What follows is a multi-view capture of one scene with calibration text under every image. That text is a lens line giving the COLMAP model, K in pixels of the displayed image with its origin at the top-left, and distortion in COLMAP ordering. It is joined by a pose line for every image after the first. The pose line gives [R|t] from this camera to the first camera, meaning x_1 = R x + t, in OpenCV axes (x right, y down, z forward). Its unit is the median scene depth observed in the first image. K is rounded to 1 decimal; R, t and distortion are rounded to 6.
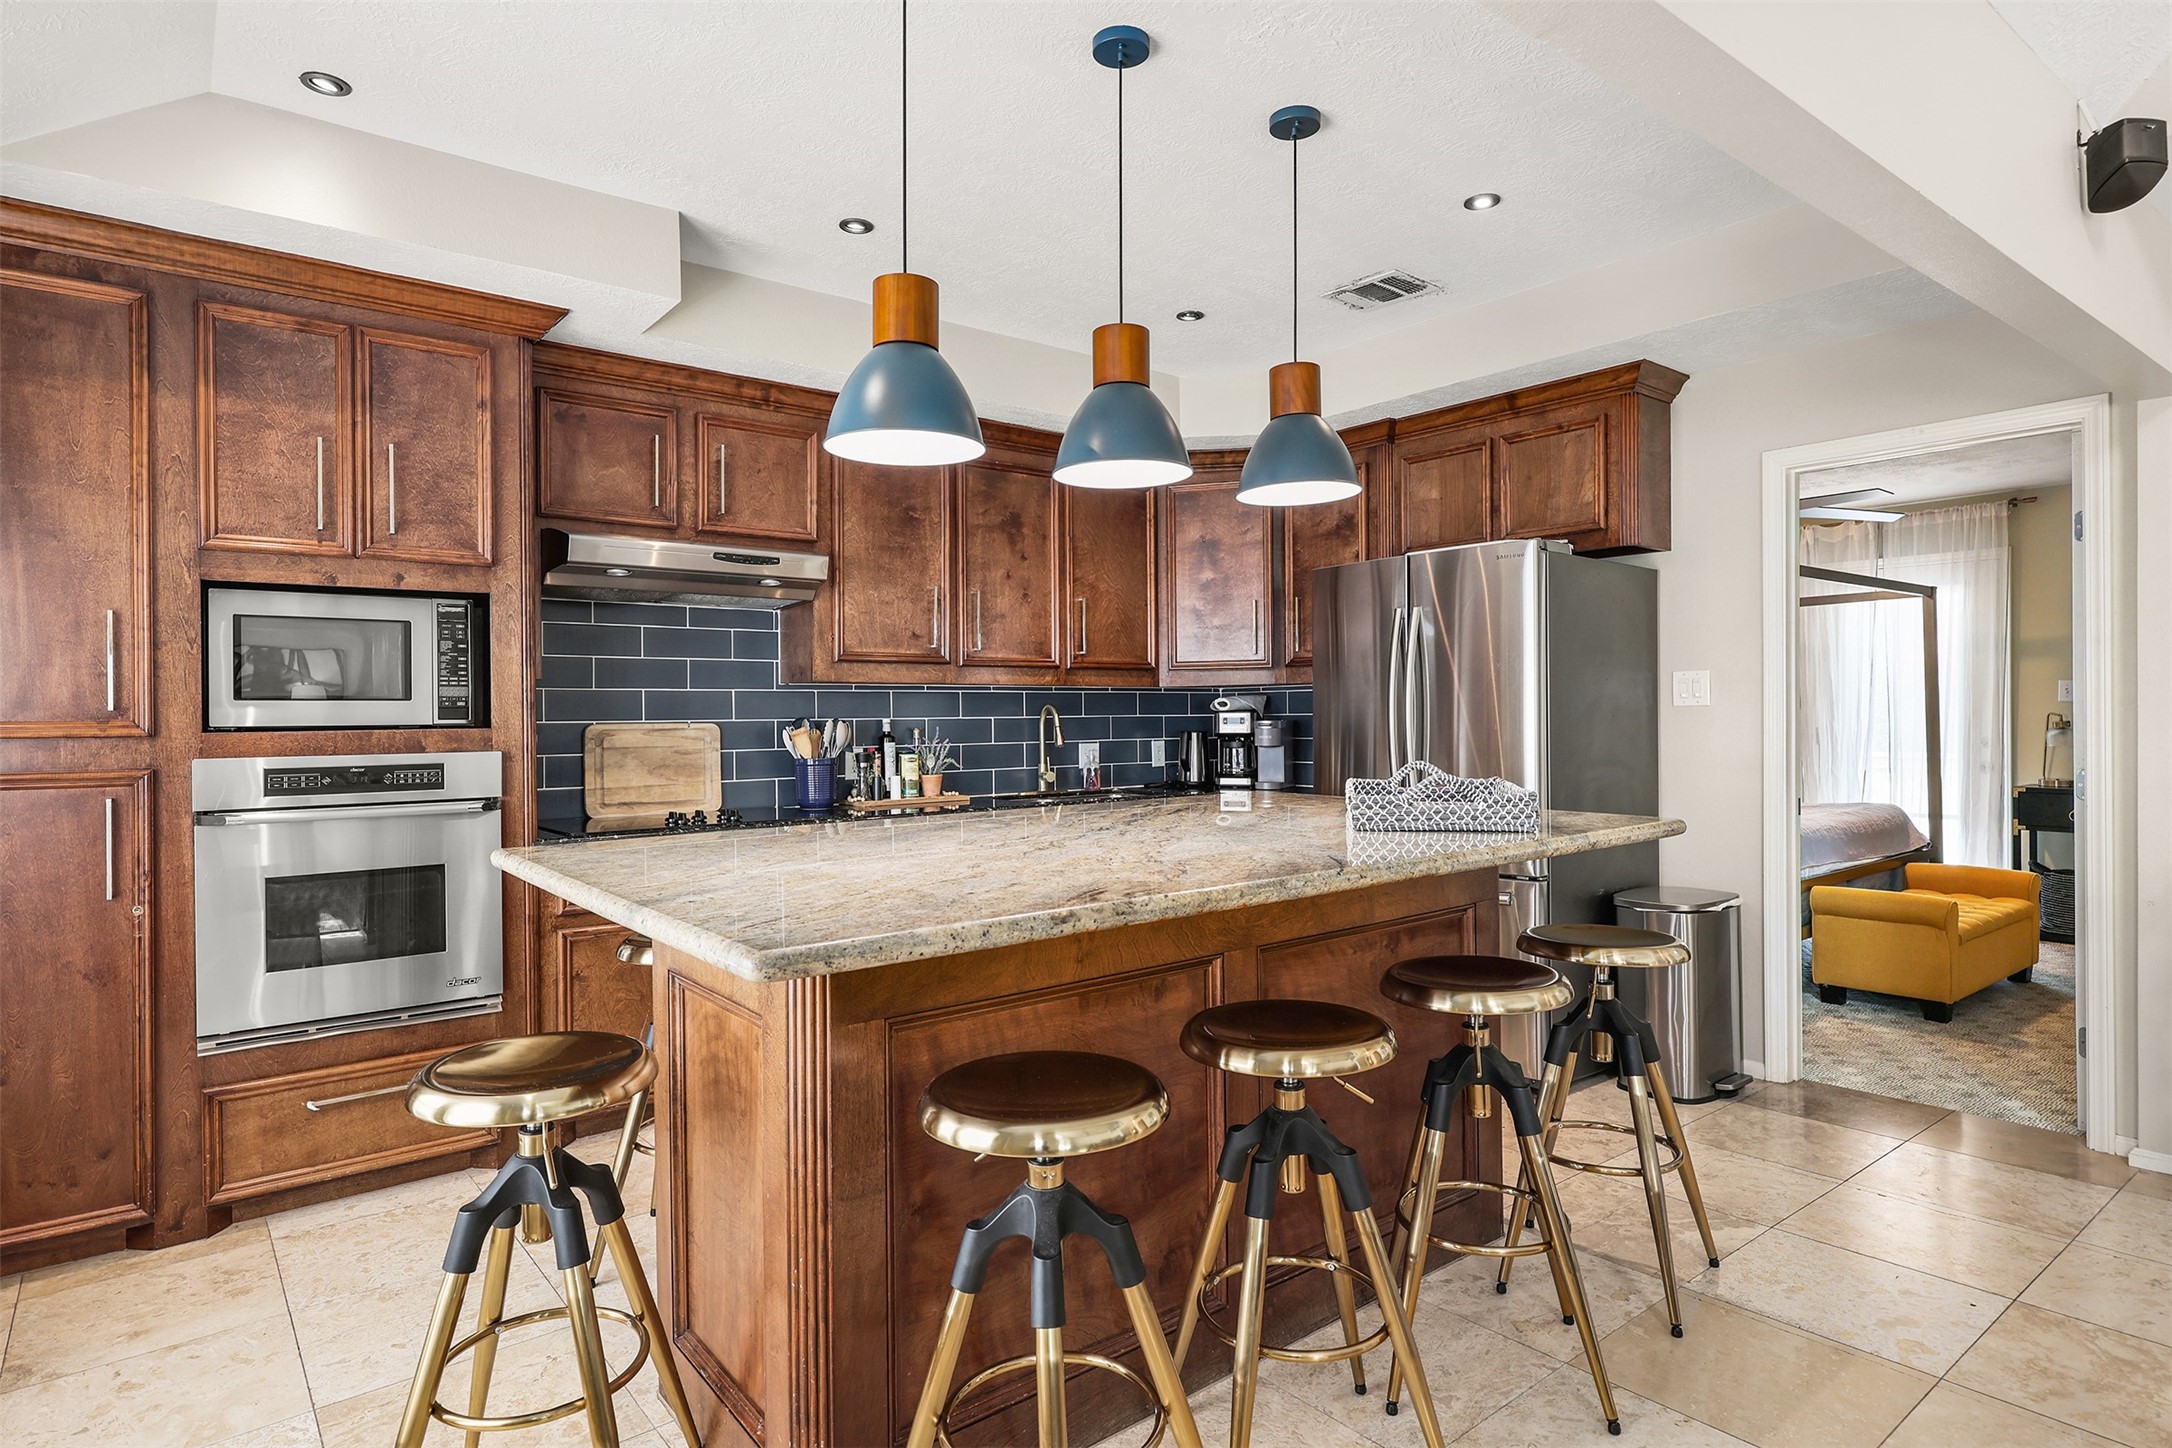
lens RADIAL K [[1194.5, 0, 1083.7], [0, 1194.5, 724.2], [0, 0, 1]] dist [-0.001252, -0.000059]
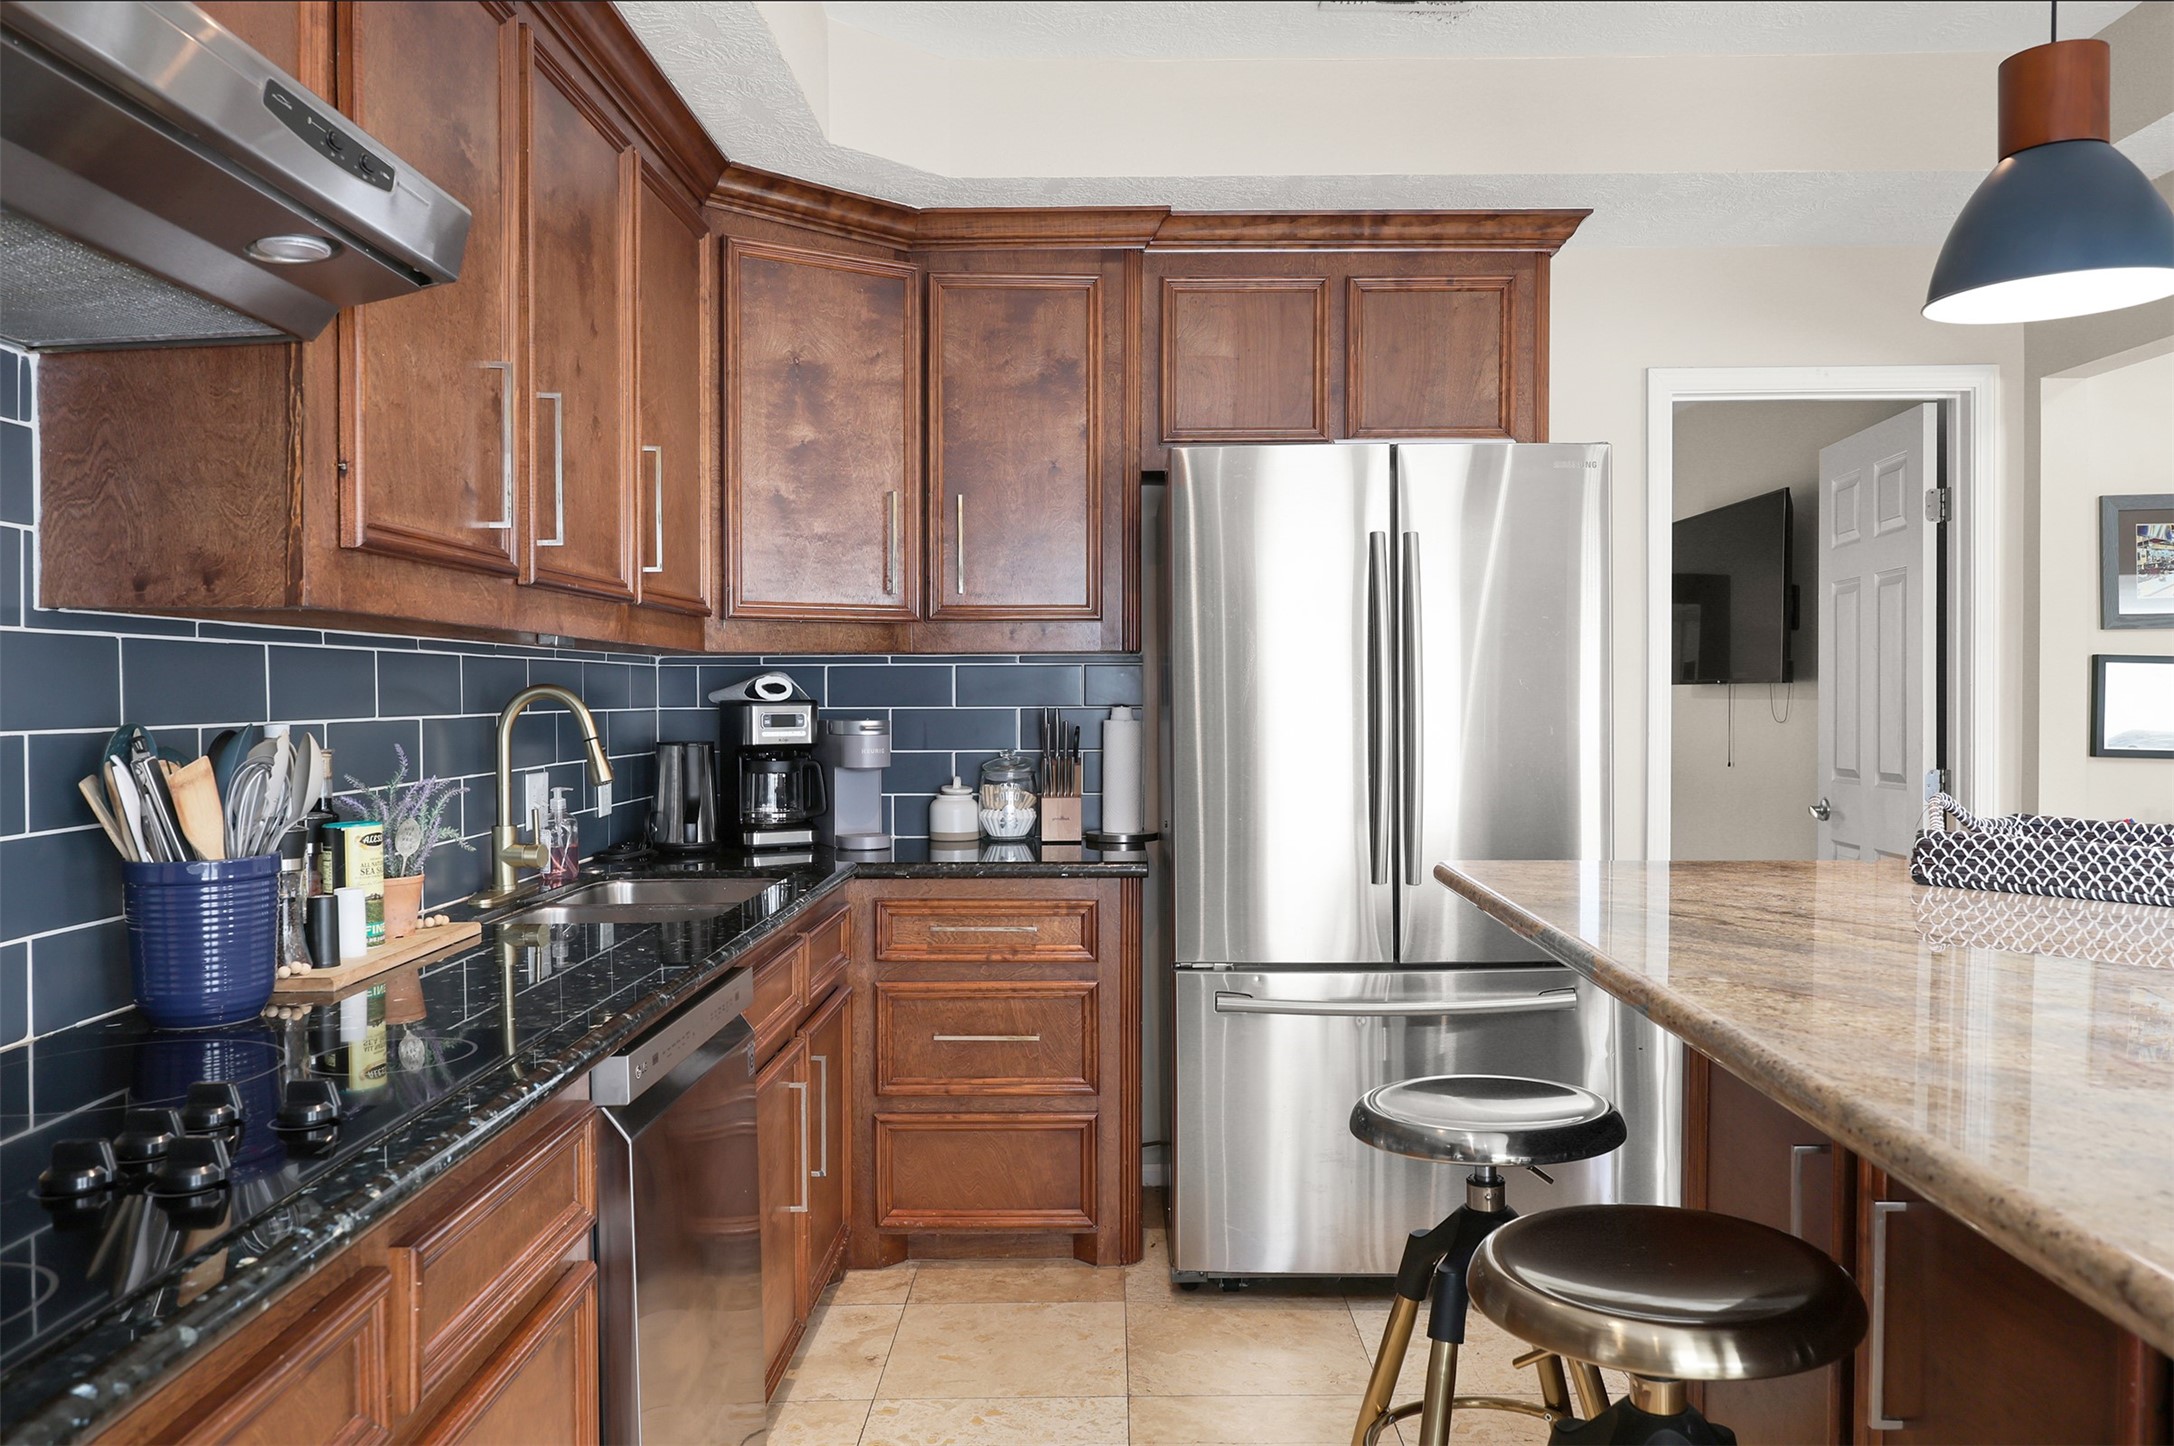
lens RADIAL K [[1601.7, 0, 1091.6], [0, 1601.7, 711.6], [0, 0, 1]] dist [0.001948, -0.000208]
pose [[0.625108, -0.002290, 0.780535, -0.383502], [0.003233, 0.999995, 0.000345, -0.007651], [-0.780531, 0.002308, 0.625112, 0.533857]]
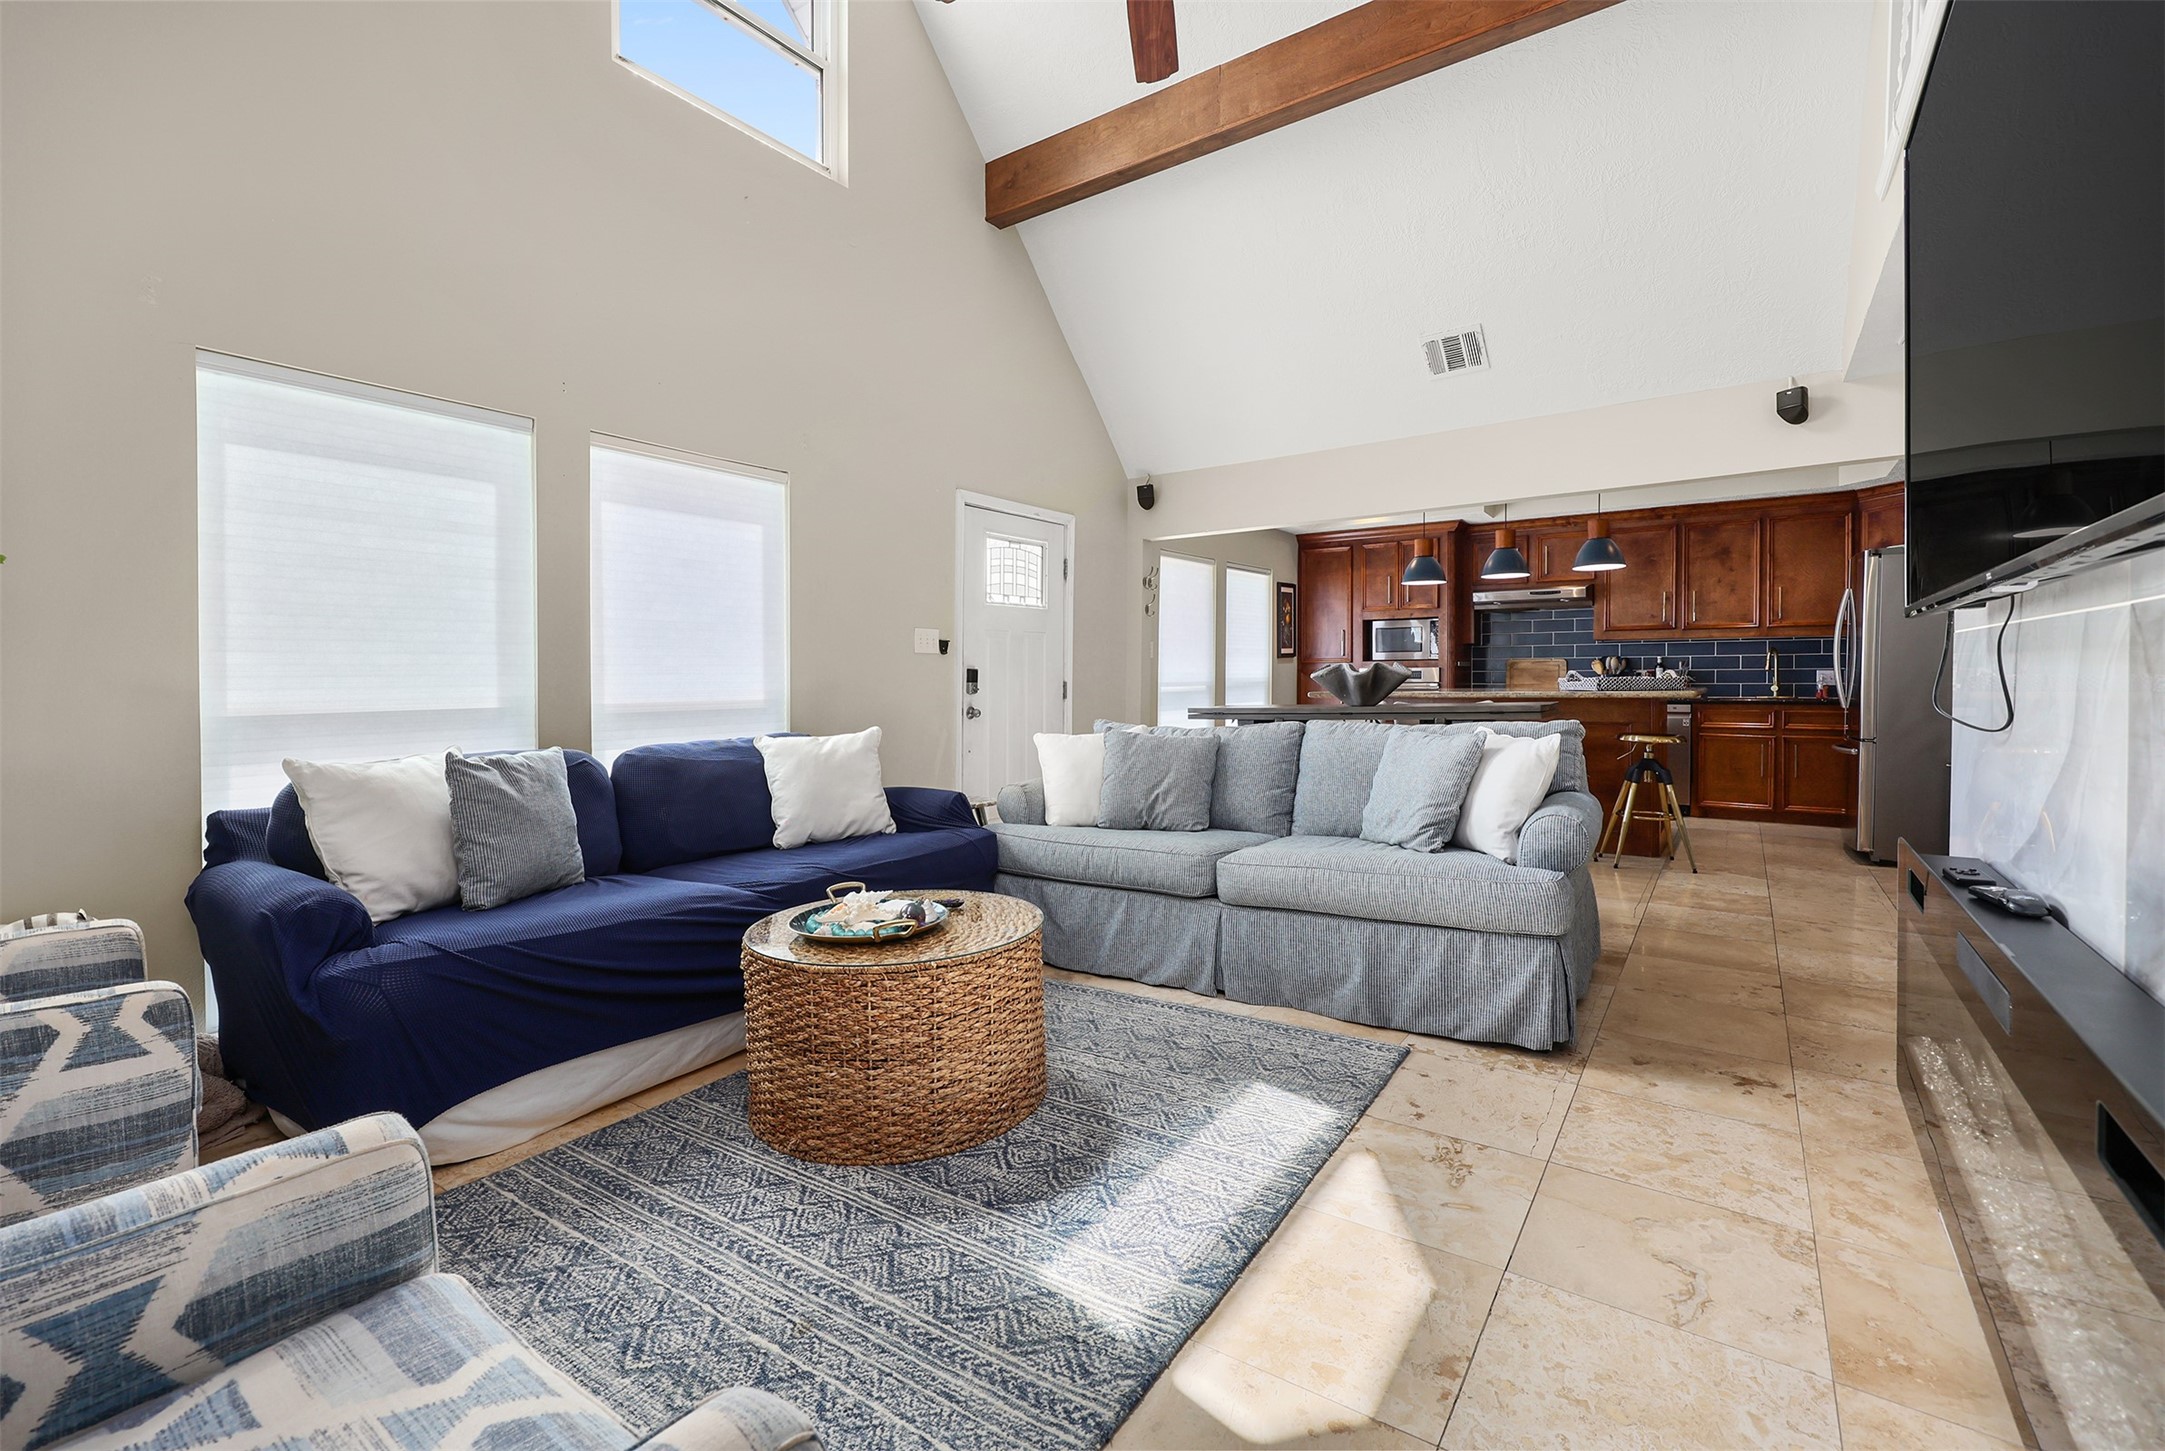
lens RADIAL K [[965.5, 0, 1077.3], [0, 965.5, 680.4], [0, 0, 1]] dist [0.000108, 0.000002]
pose [[0.296636, 0.012238, -0.954912, 1.077597], [-0.004433, 0.999925, 0.011438, 0.021361], [0.954980, 0.000841, 0.296668, -0.427508]]
